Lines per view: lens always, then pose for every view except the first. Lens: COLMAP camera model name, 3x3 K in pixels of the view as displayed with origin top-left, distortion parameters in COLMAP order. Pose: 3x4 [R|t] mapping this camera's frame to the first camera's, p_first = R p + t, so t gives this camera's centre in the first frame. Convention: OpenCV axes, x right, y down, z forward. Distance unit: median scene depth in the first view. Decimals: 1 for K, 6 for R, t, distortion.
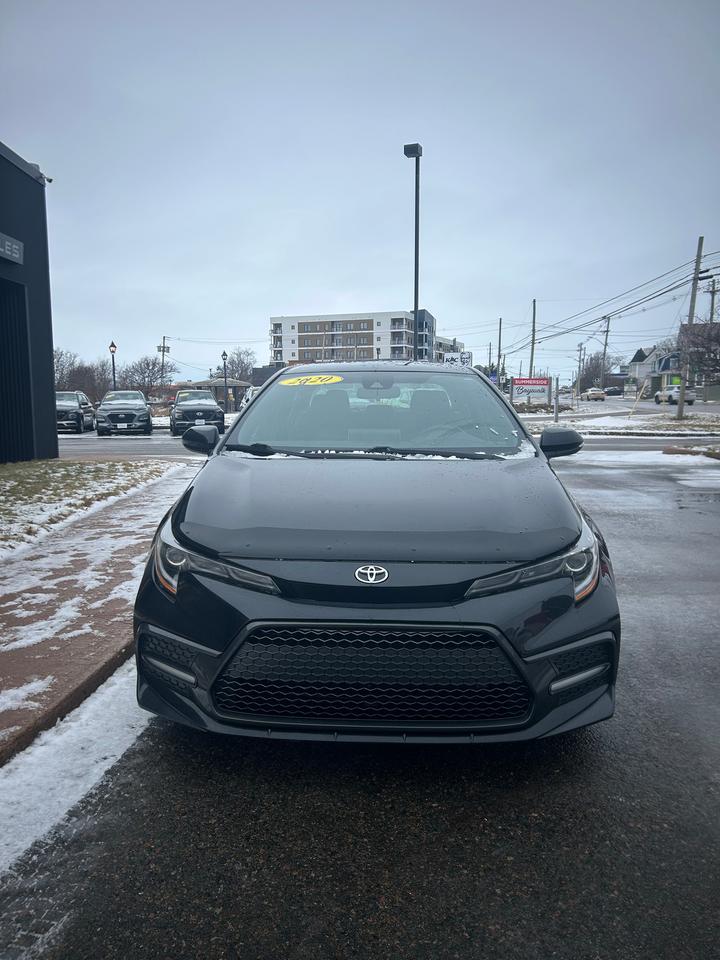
lens RADIAL K [[724.4, 0, 353.9], [0, 724.4, 482.0], [0, 0, 1]] dist [0.051282, -0.062659]
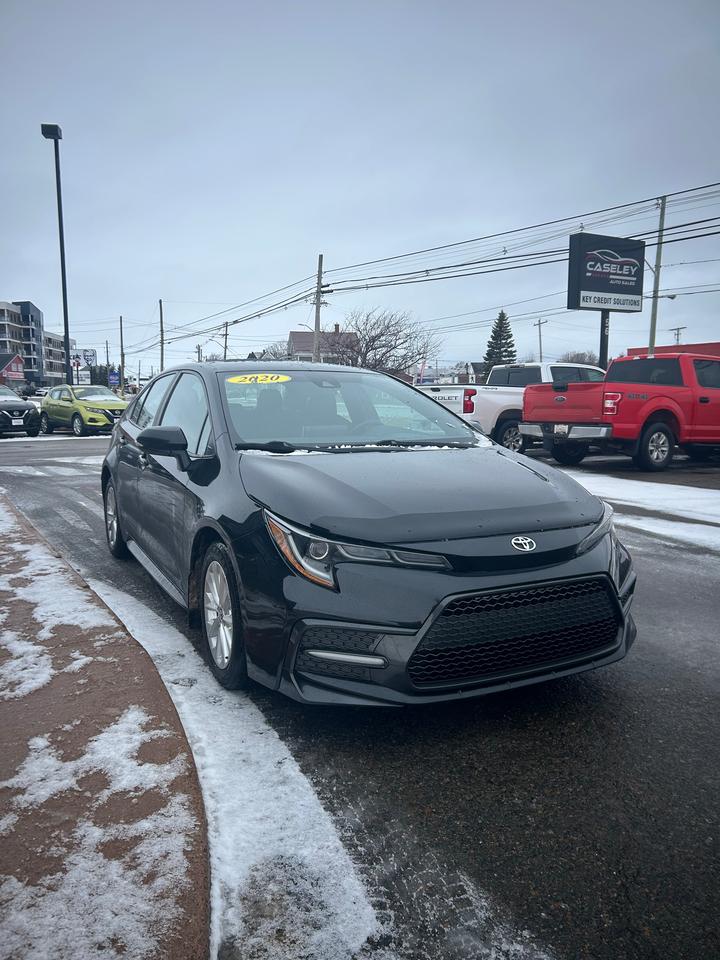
lens RADIAL K [[724.4, 0, 353.9], [0, 724.4, 482.0], [0, 0, 1]] dist [0.051282, -0.062659]
pose [[0.867962, -0.060486, 0.492934, -0.522114], [0.060699, 0.998034, 0.015585, -0.005410], [-0.492907, 0.016394, 0.869927, 0.067518]]
